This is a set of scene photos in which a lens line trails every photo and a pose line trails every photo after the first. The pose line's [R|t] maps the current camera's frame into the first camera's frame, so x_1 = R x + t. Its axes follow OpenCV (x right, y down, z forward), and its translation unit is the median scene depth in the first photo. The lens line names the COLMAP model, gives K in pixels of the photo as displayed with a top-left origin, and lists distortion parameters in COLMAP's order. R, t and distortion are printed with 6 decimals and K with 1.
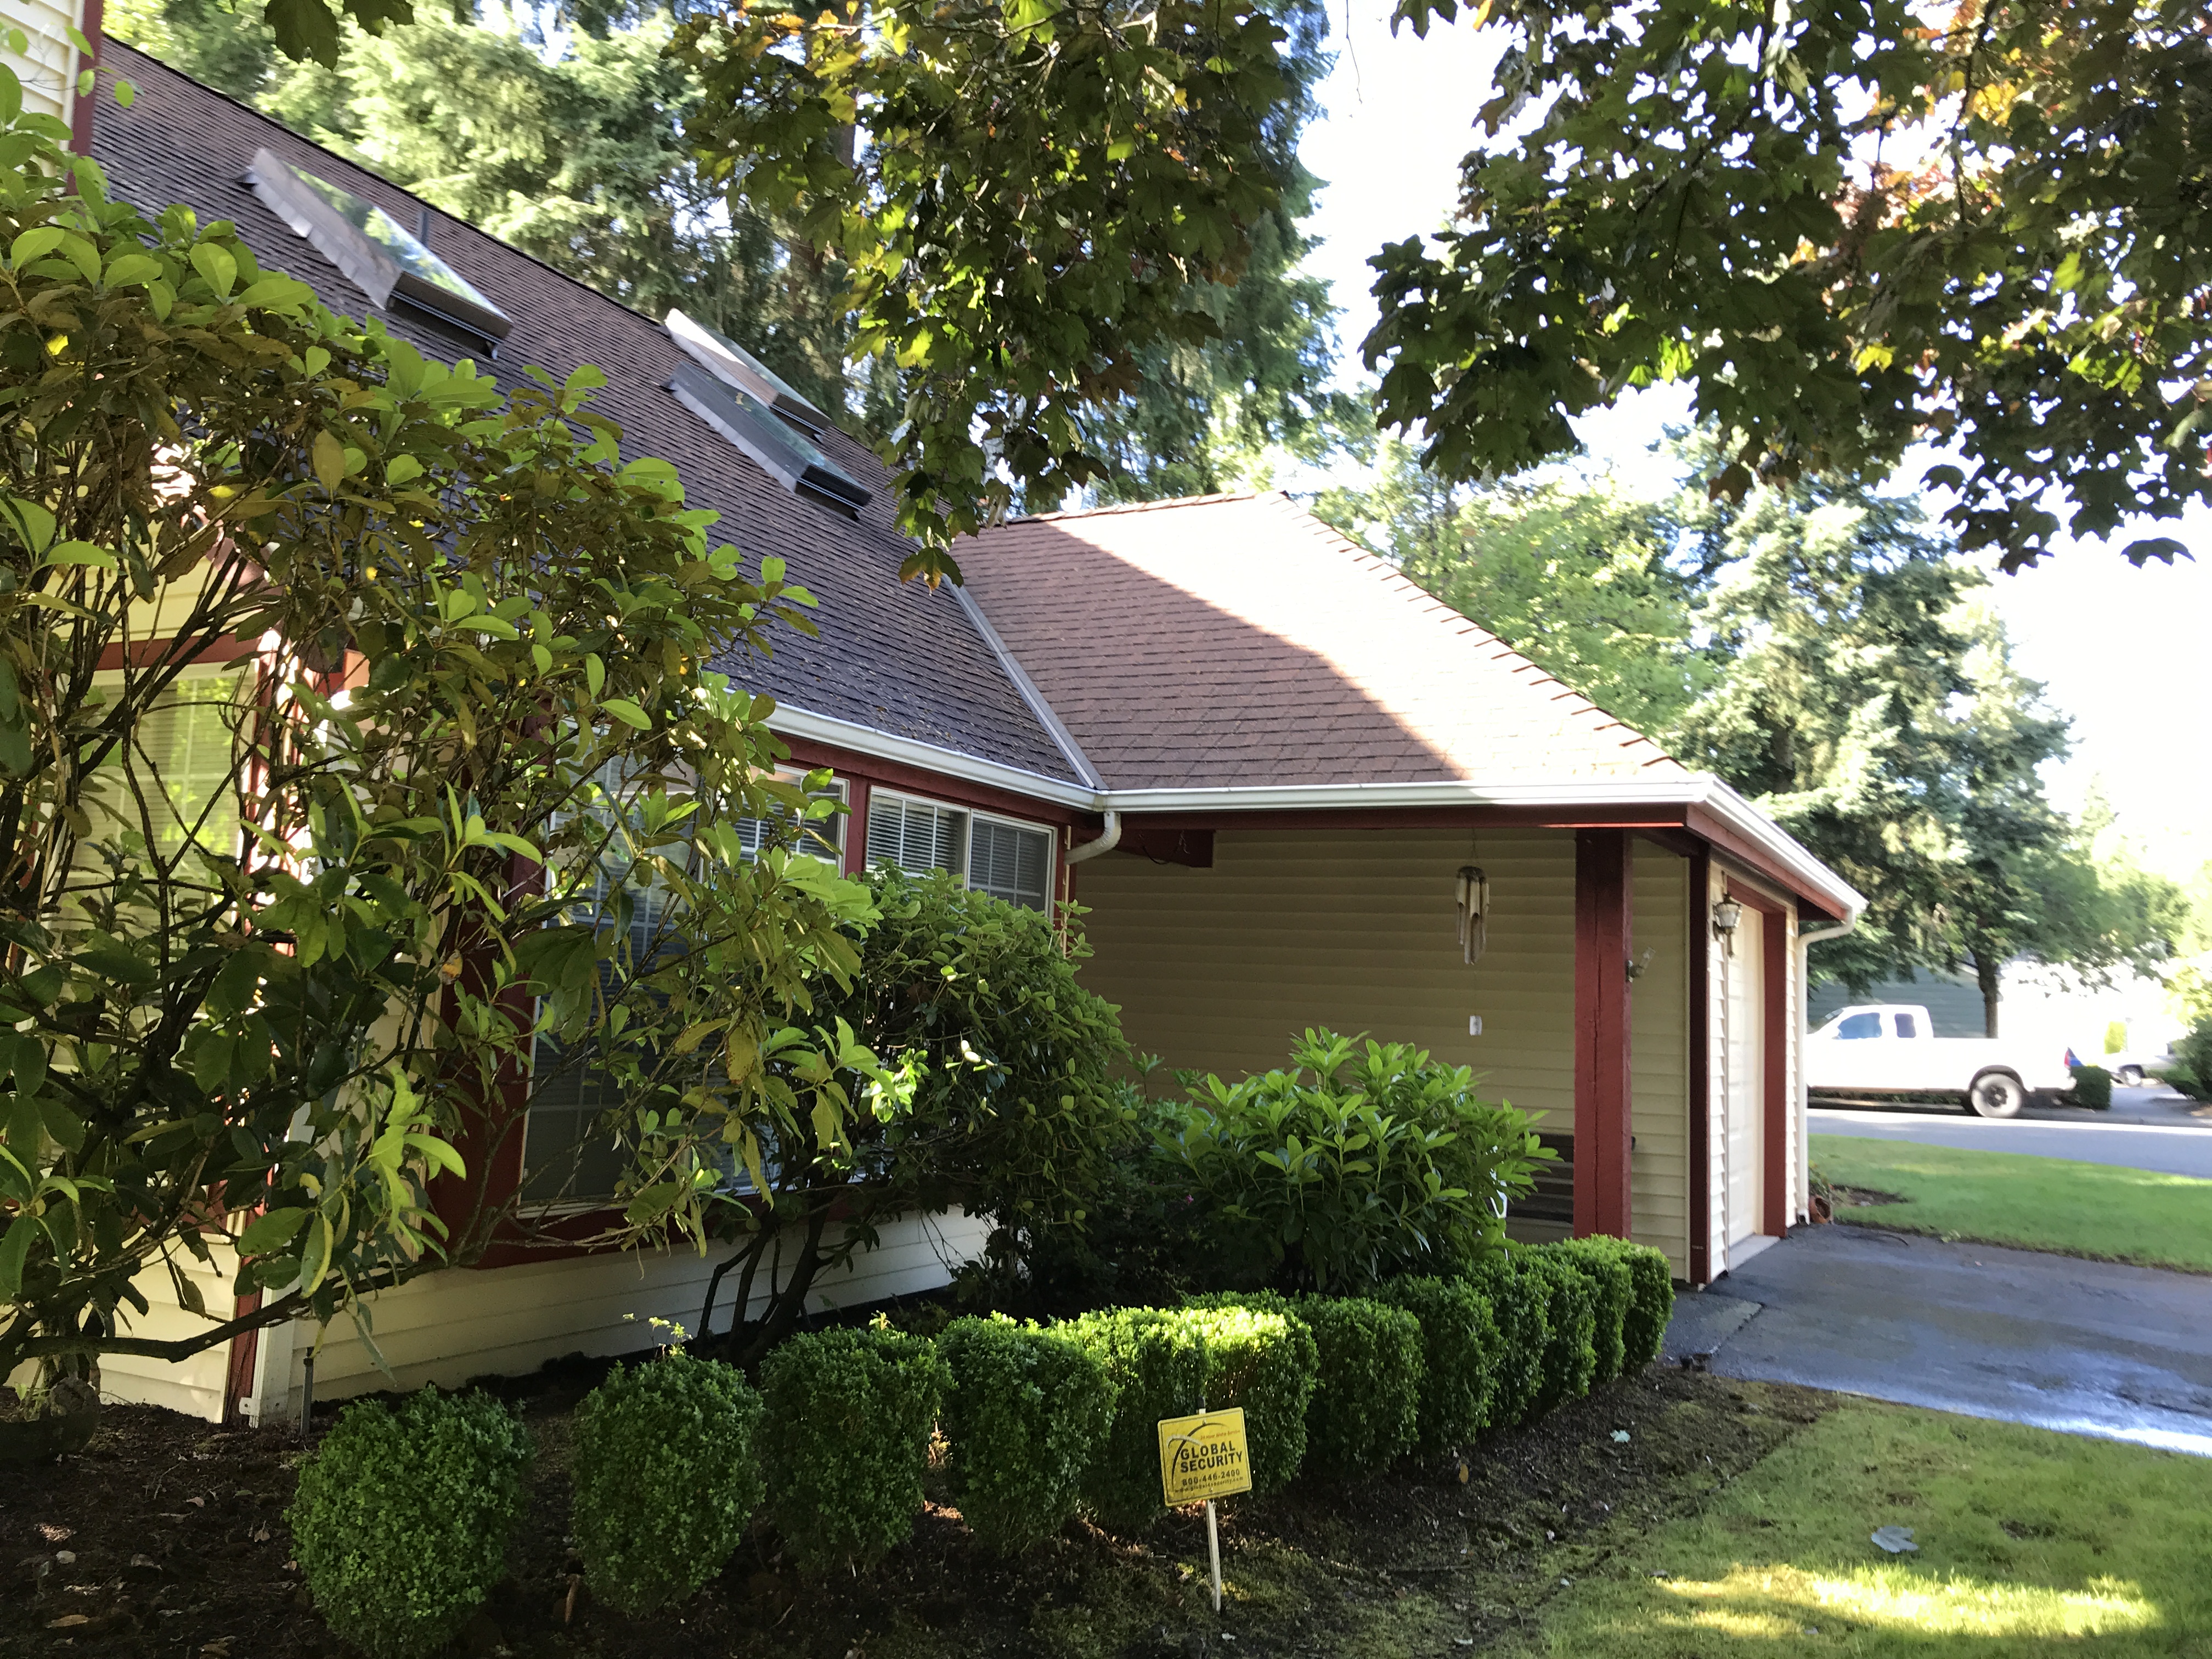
lens RADIAL K [[1814.4, 0, 1106.0], [0, 1814.4, 829.5], [0, 0, 1]] dist [-0.002676, -0.003049]
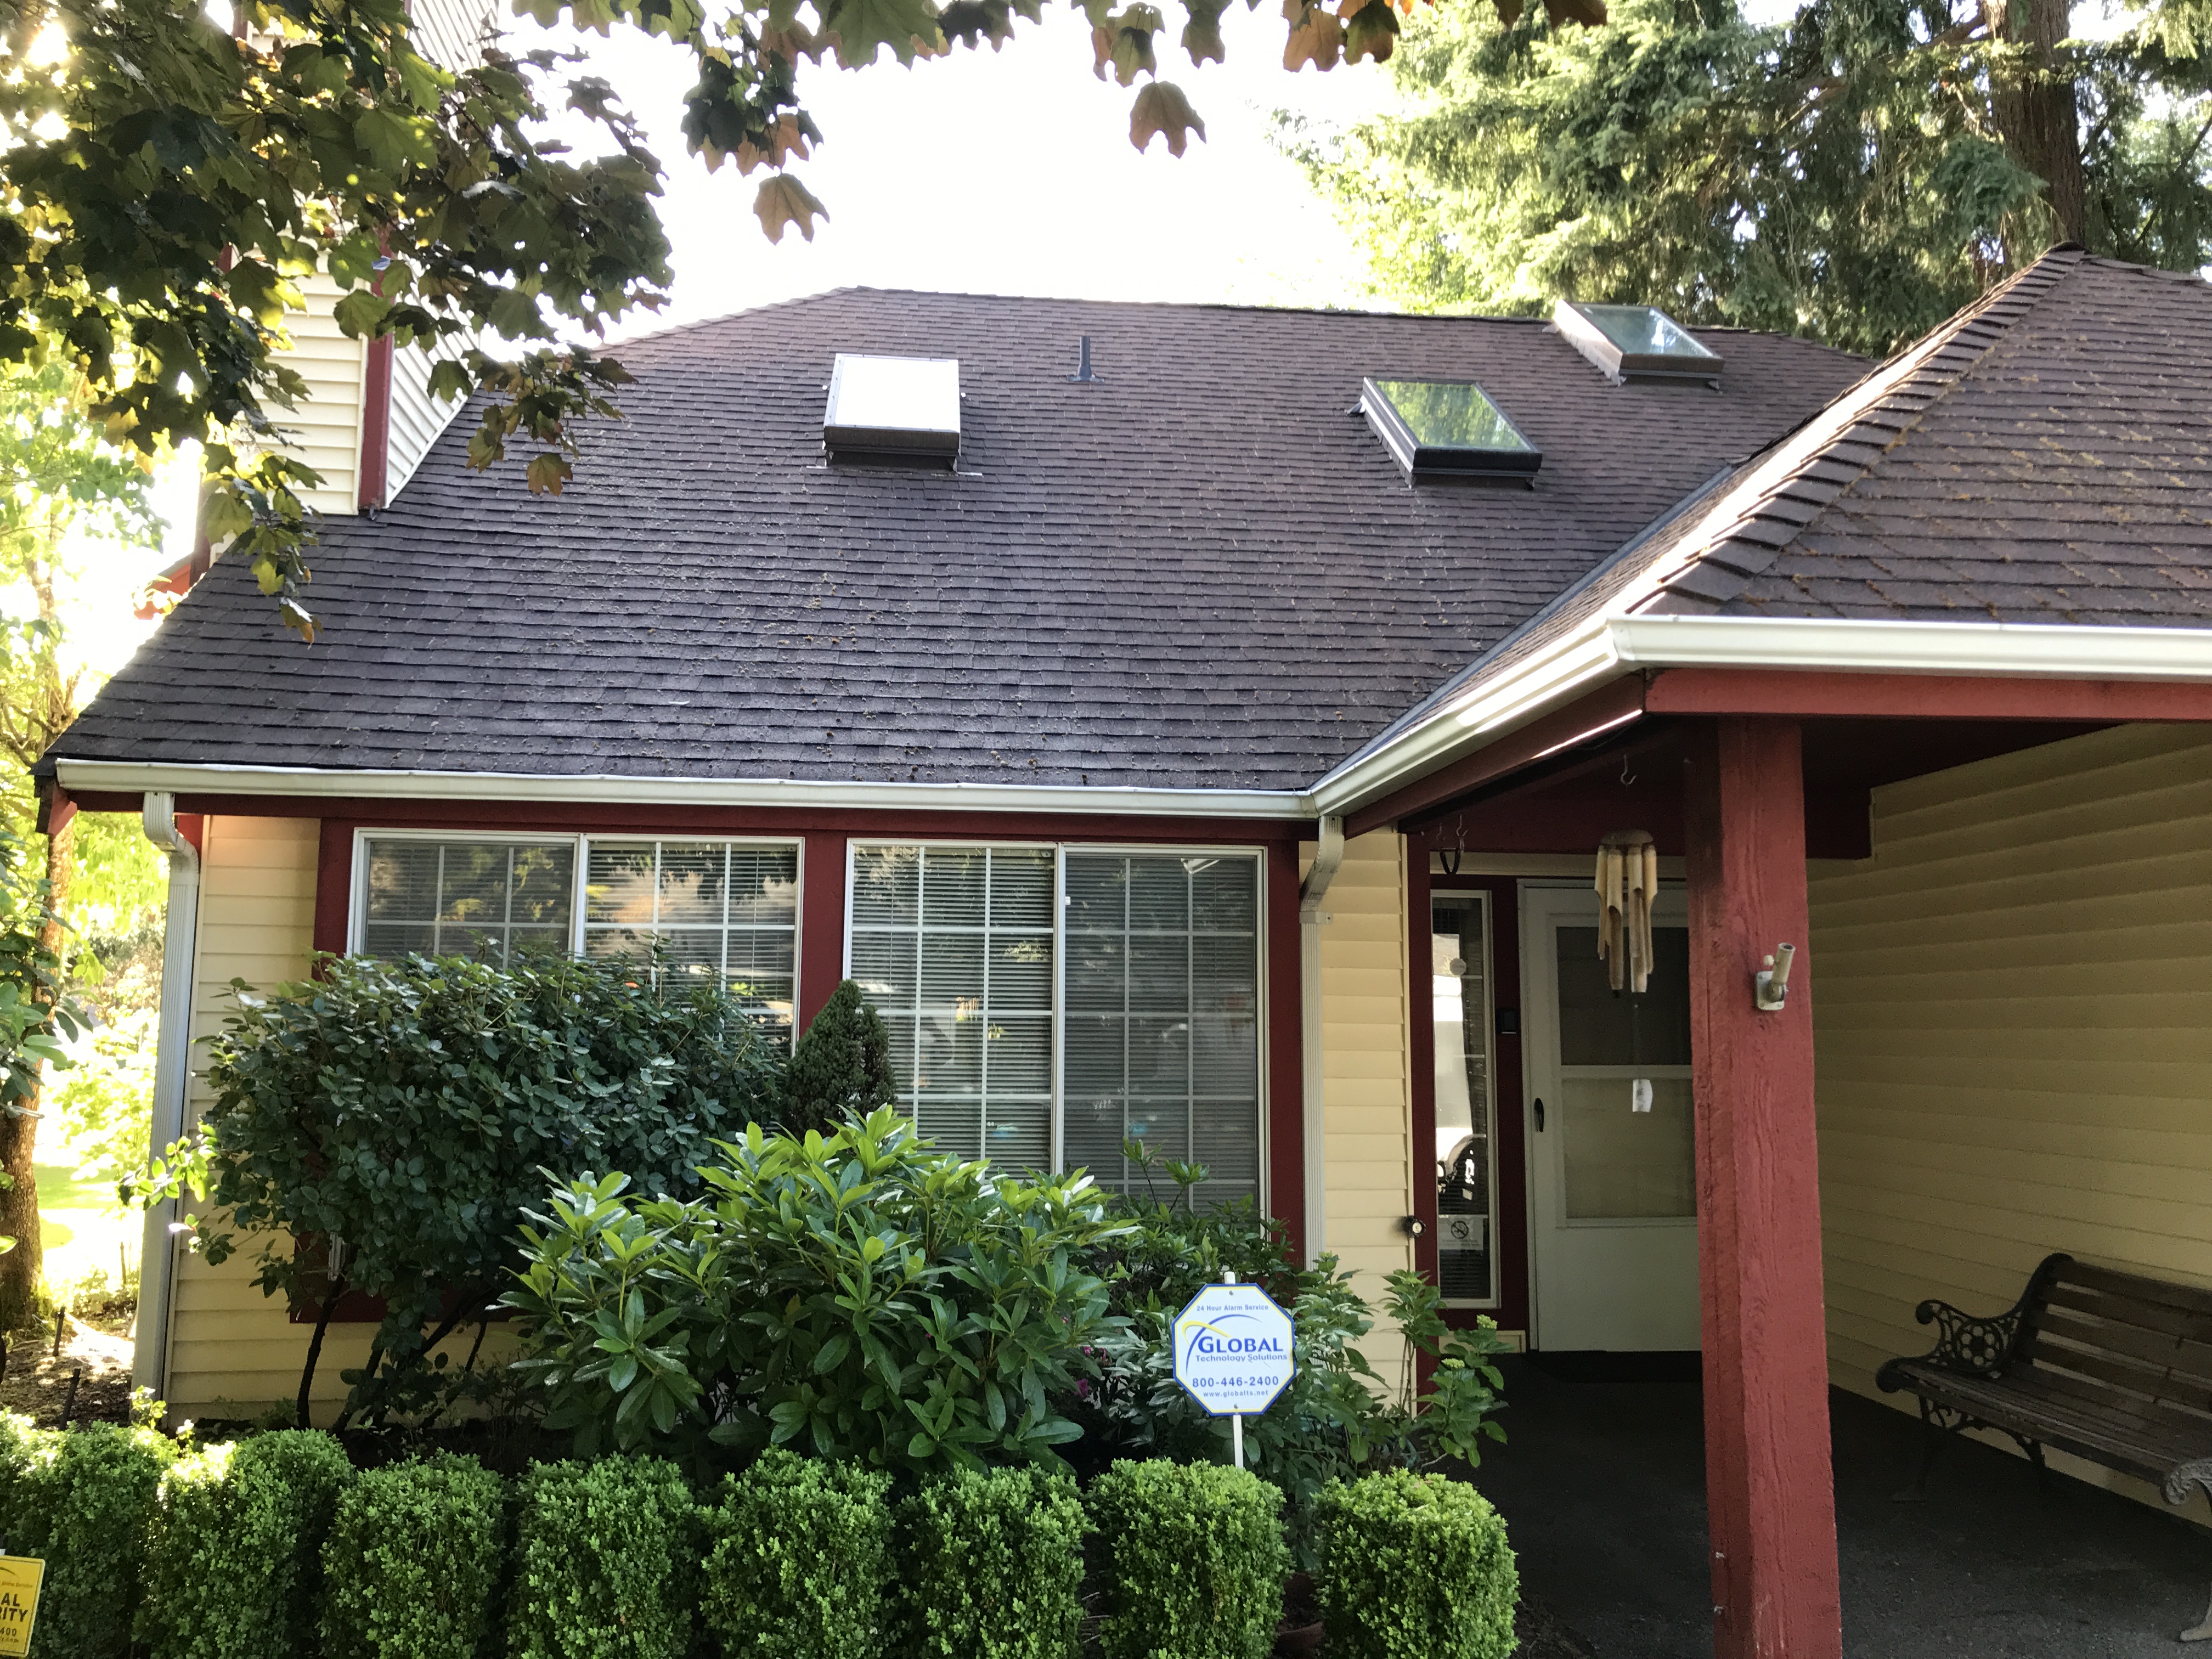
lens RADIAL K [[1814.4, 0, 1106.0], [0, 1814.4, 829.5], [0, 0, 1]] dist [-0.002676, -0.003049]
pose [[0.549548, -0.134838, -0.824509, 0.630162], [0.099644, 0.990424, -0.095557, 0.064747], [0.829498, -0.029644, 0.557722, 0.548908]]
